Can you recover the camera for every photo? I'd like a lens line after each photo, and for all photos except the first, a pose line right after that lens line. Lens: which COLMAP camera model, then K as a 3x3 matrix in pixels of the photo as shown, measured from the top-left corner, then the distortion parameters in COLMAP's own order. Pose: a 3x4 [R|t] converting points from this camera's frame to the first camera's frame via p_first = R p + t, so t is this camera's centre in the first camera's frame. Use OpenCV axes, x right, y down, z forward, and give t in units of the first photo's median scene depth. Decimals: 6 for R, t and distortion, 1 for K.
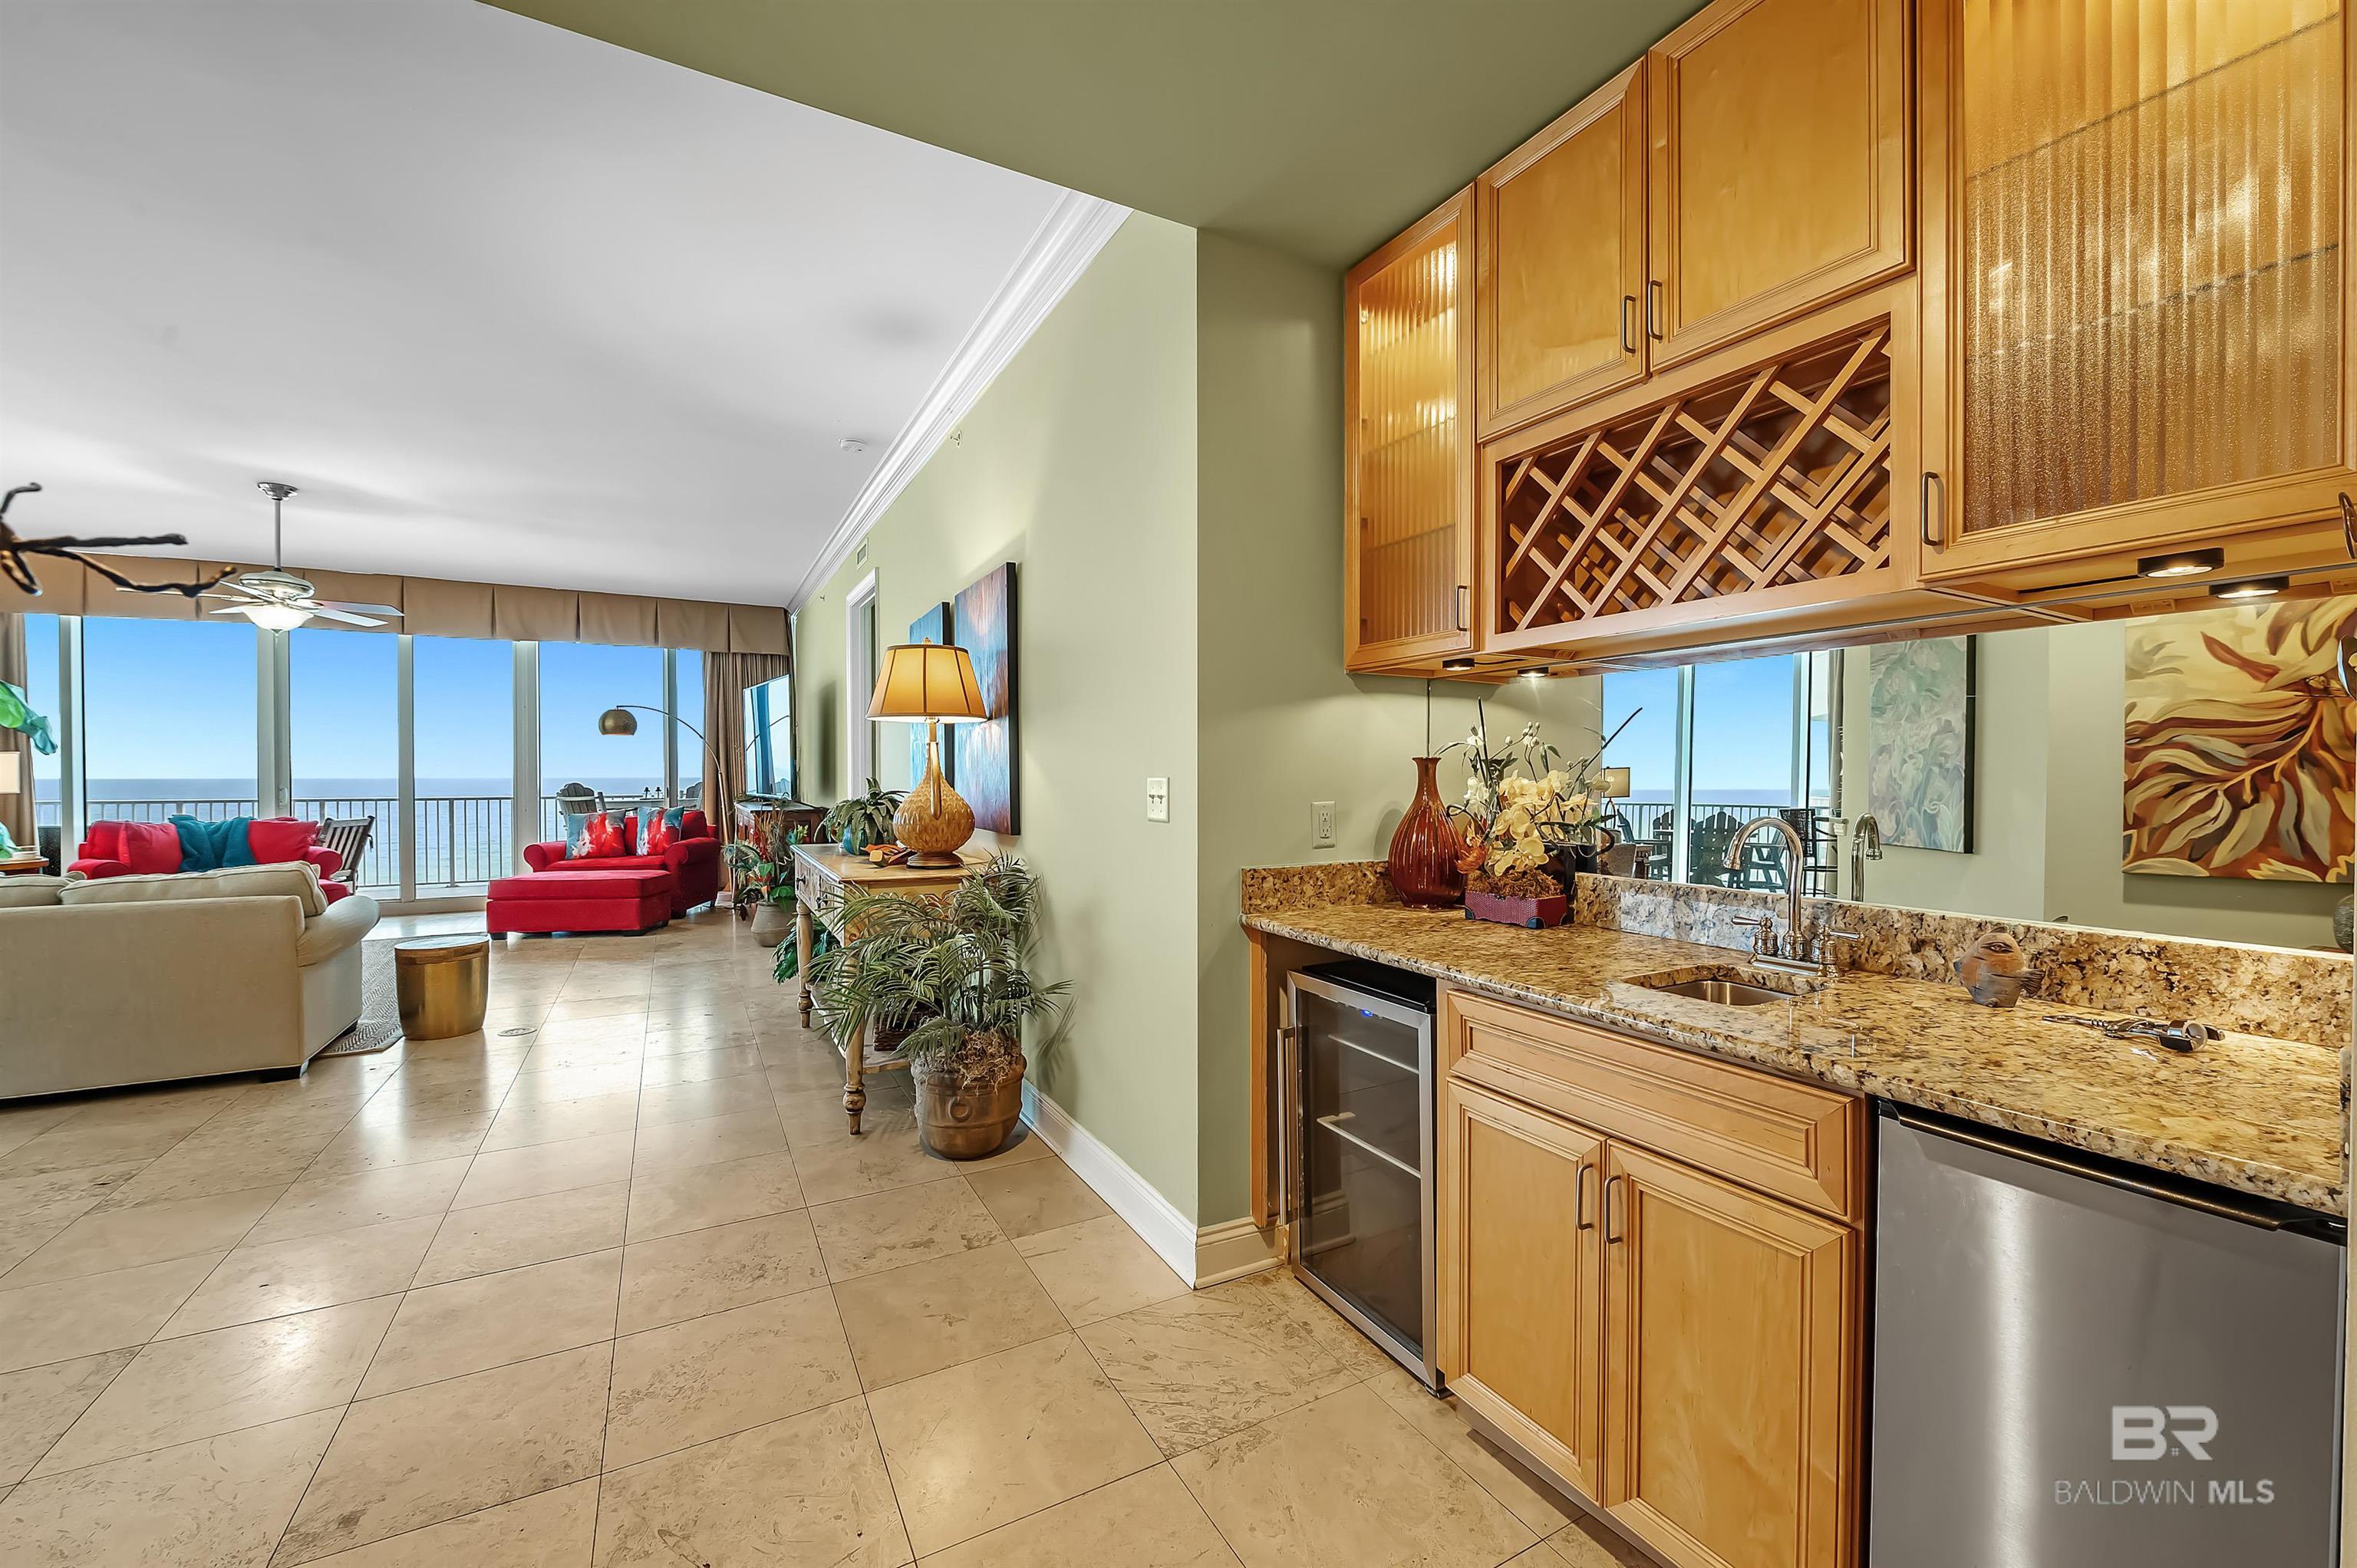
lens RADIAL K [[926.7, 0, 1178.5], [0, 926.7, 784.0], [0, 0, 1]] dist [-0.000602, -0.000319]
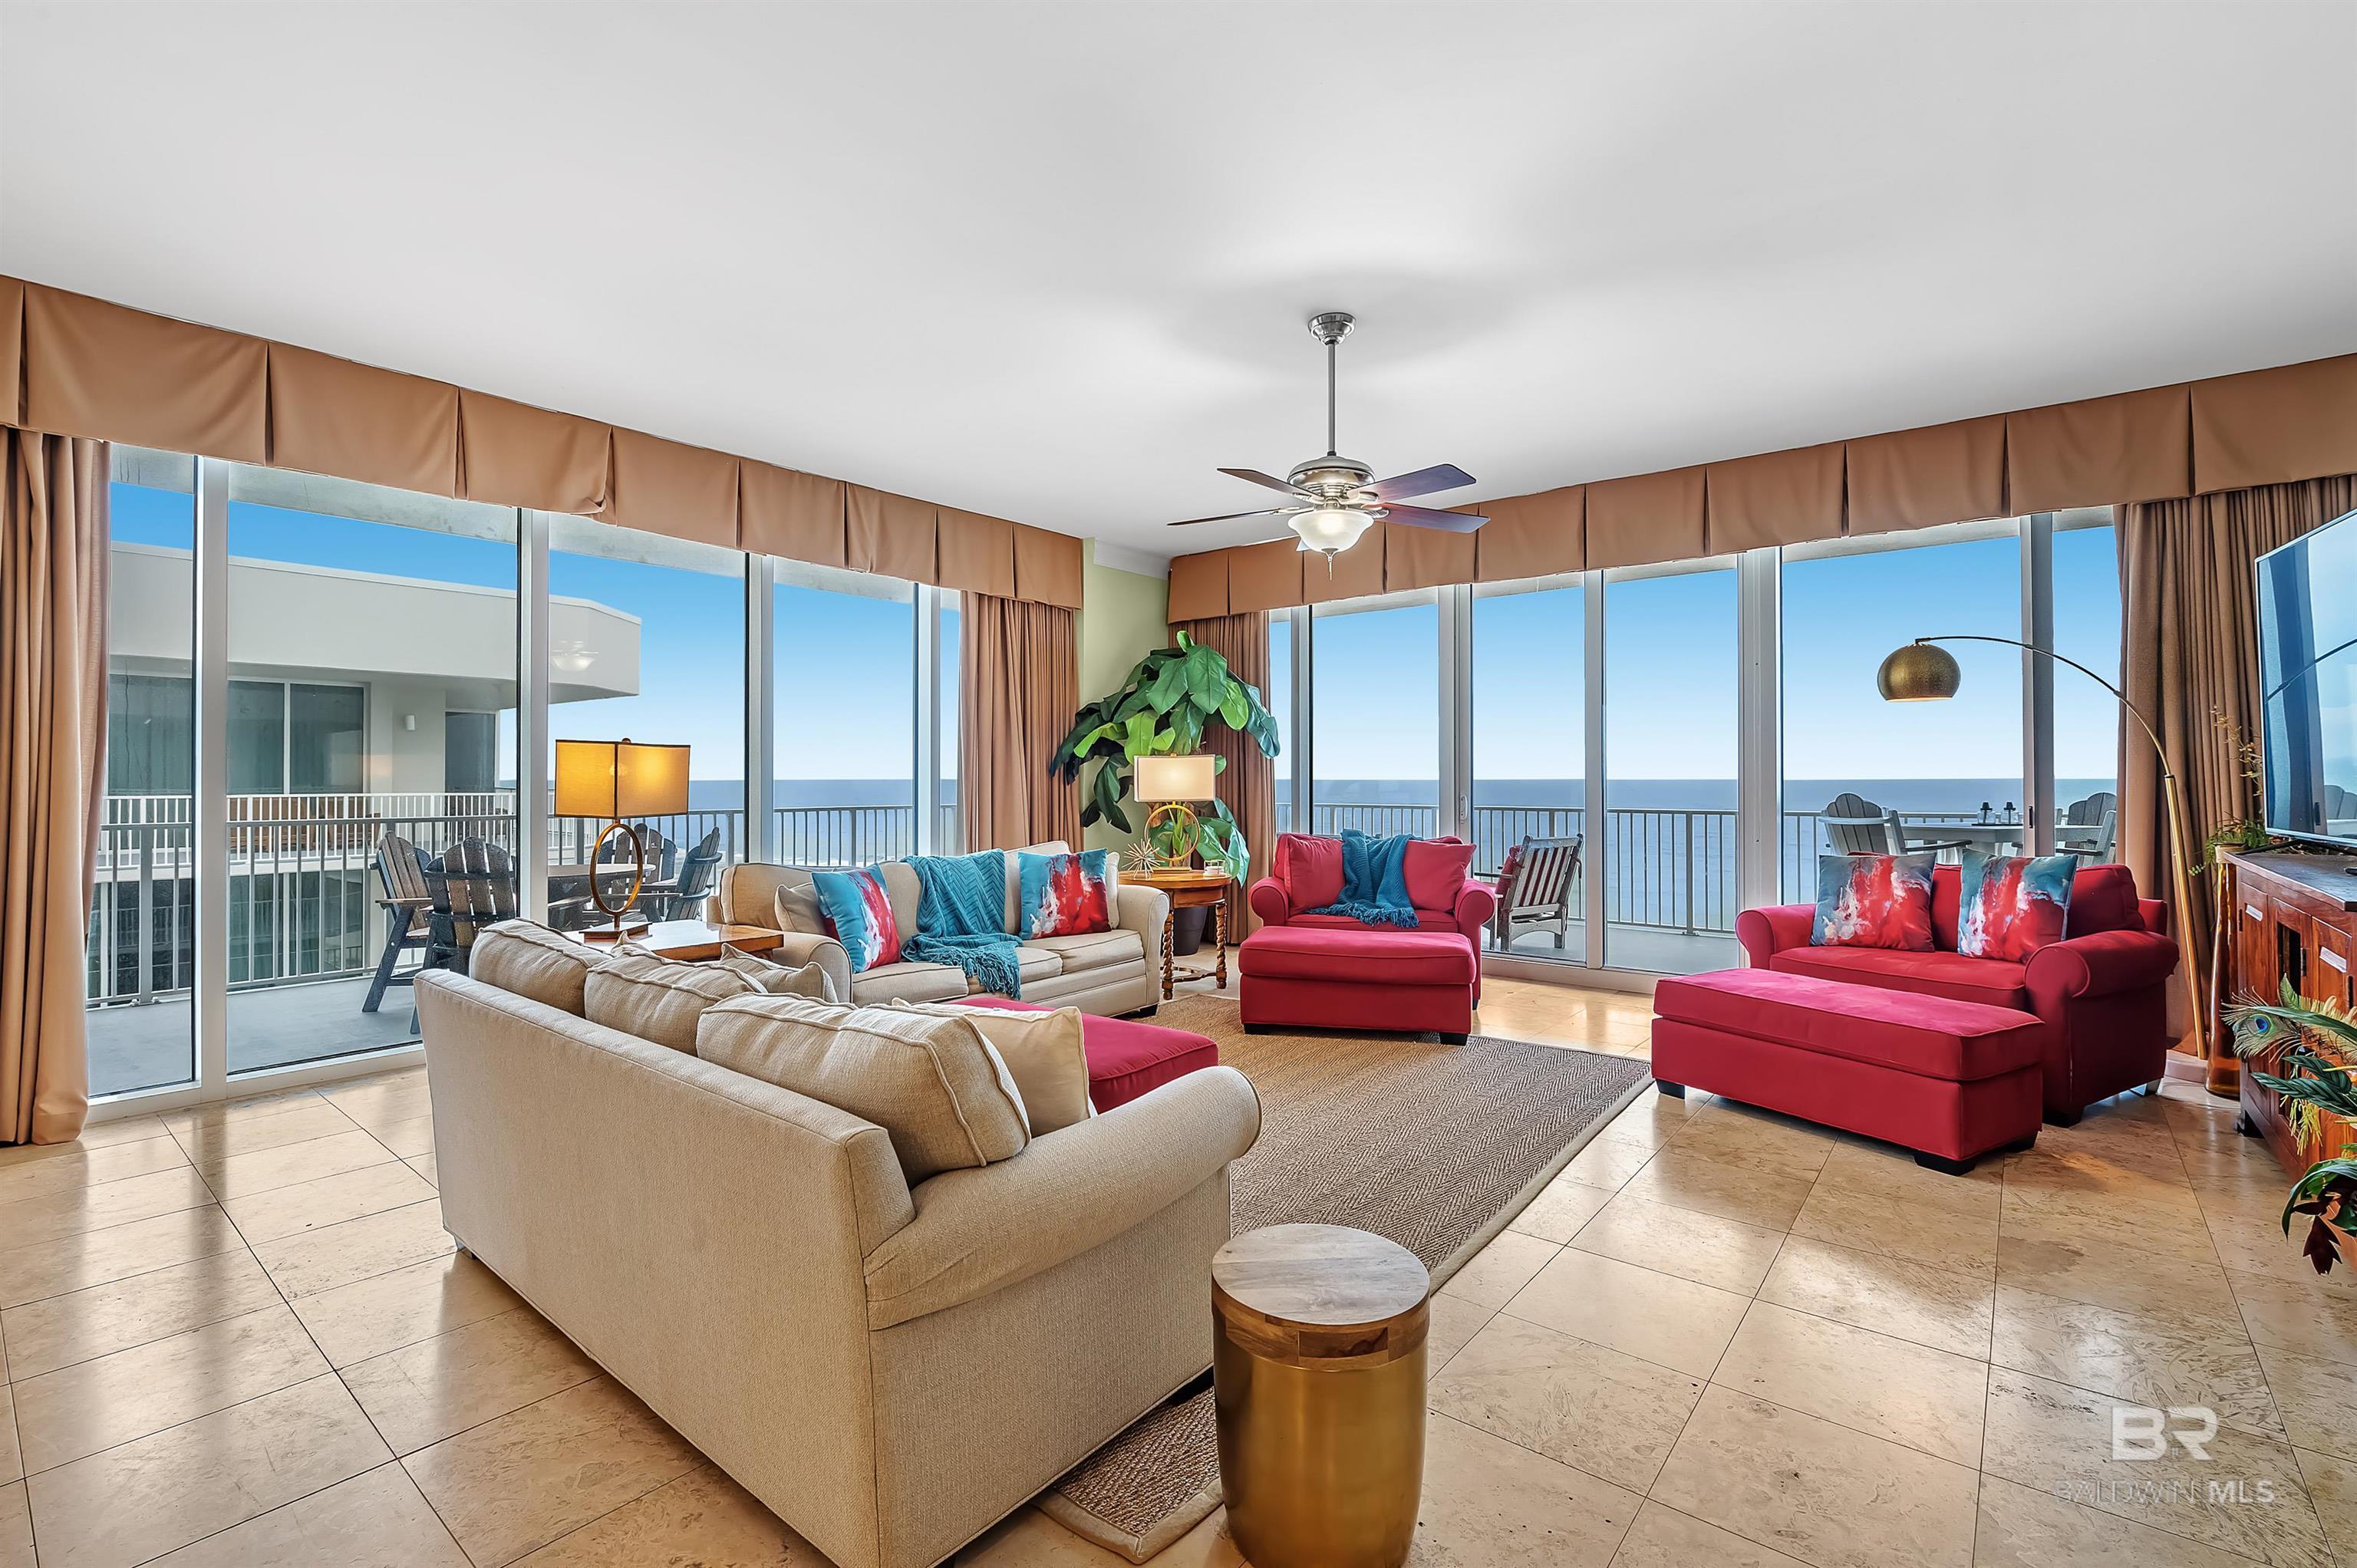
lens RADIAL K [[1047.5, 0, 1172.1], [0, 1047.5, 770.3], [0, 0, 1]] dist [-0.004022, -0.000380]
pose [[0.373854, -0.006793, -0.927463, -0.249417], [-0.008902, 0.999901, -0.010912, -0.005826], [0.927445, 0.012336, 0.373756, 0.444340]]
